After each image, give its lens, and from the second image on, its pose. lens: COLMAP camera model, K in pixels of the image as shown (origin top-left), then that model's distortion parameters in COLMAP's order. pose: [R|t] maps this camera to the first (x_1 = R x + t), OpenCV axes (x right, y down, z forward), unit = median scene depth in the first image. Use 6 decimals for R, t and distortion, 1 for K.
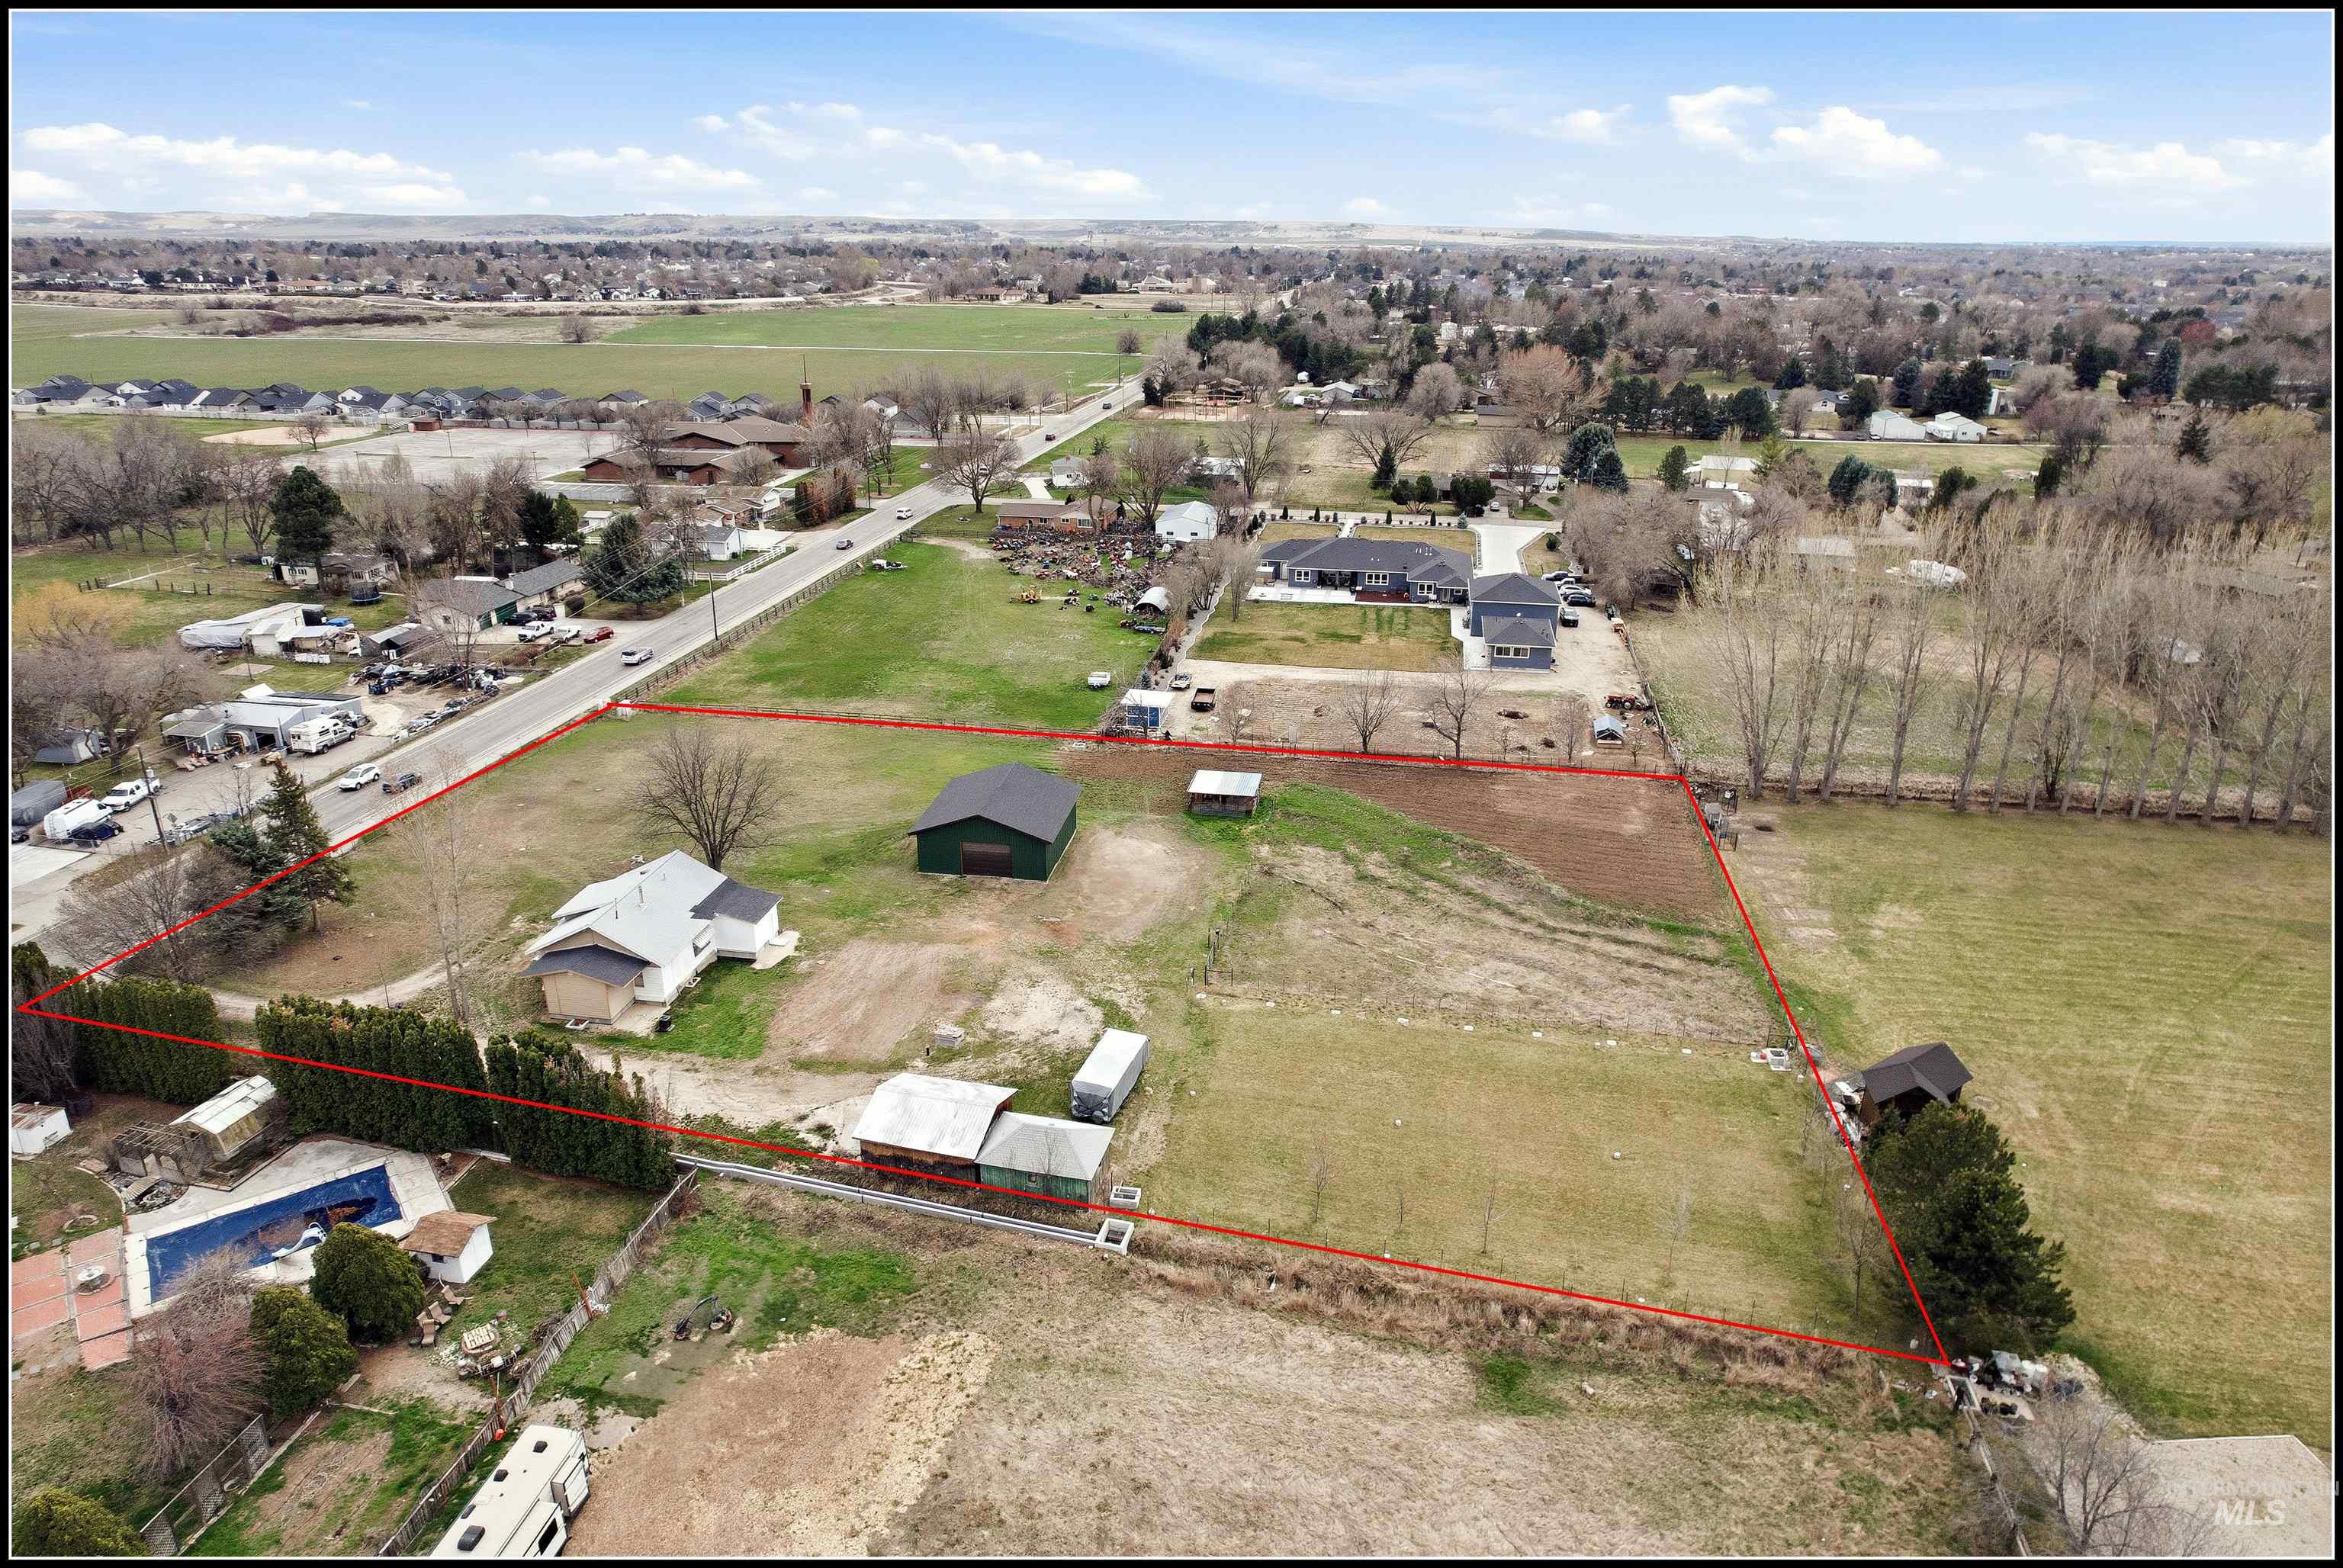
lens RADIAL K [[1498.0, 0, 1176.6], [0, 1498.0, 740.1], [0, 0, 1]] dist [-0.060106, 0.032122]
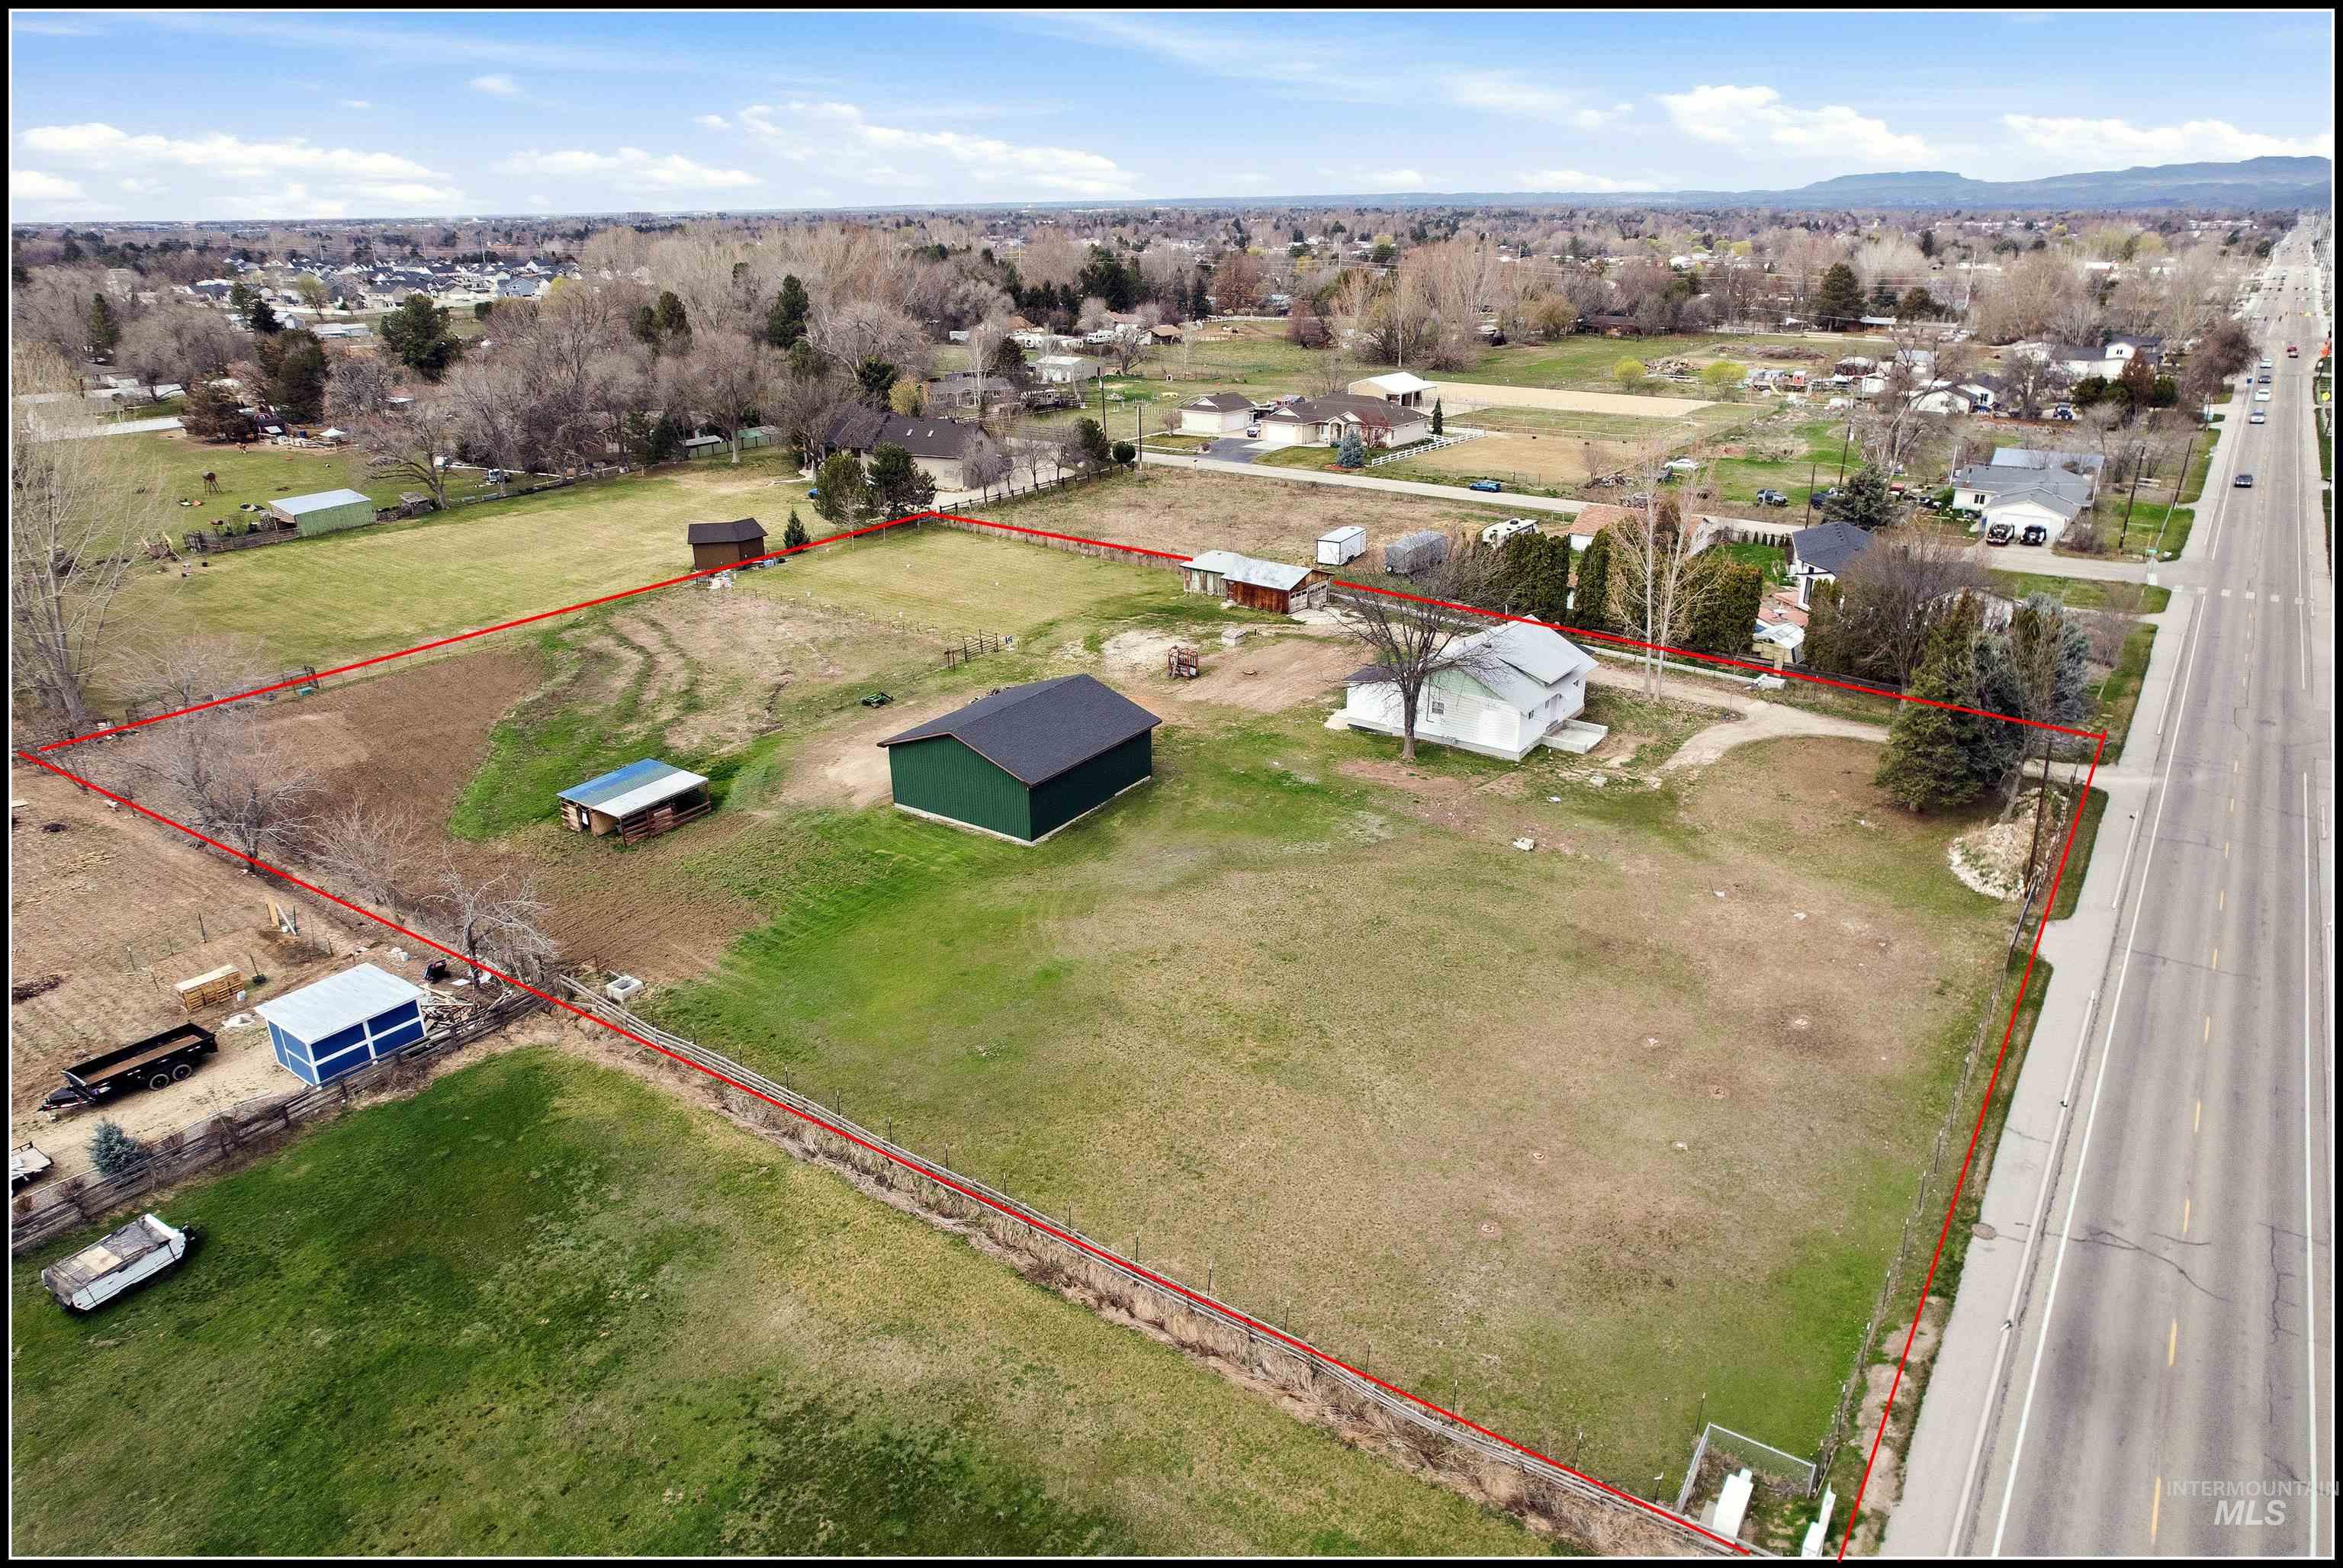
lens RADIAL K [[1498.0, 0, 1176.6], [0, 1498.0, 740.1], [0, 0, 1]] dist [-0.060106, 0.032122]
pose [[-0.901744, -0.148105, 0.406106, -0.409470], [0.141568, 0.786481, 0.601171, -0.319101], [-0.408431, 0.599594, -0.688238, 1.258848]]
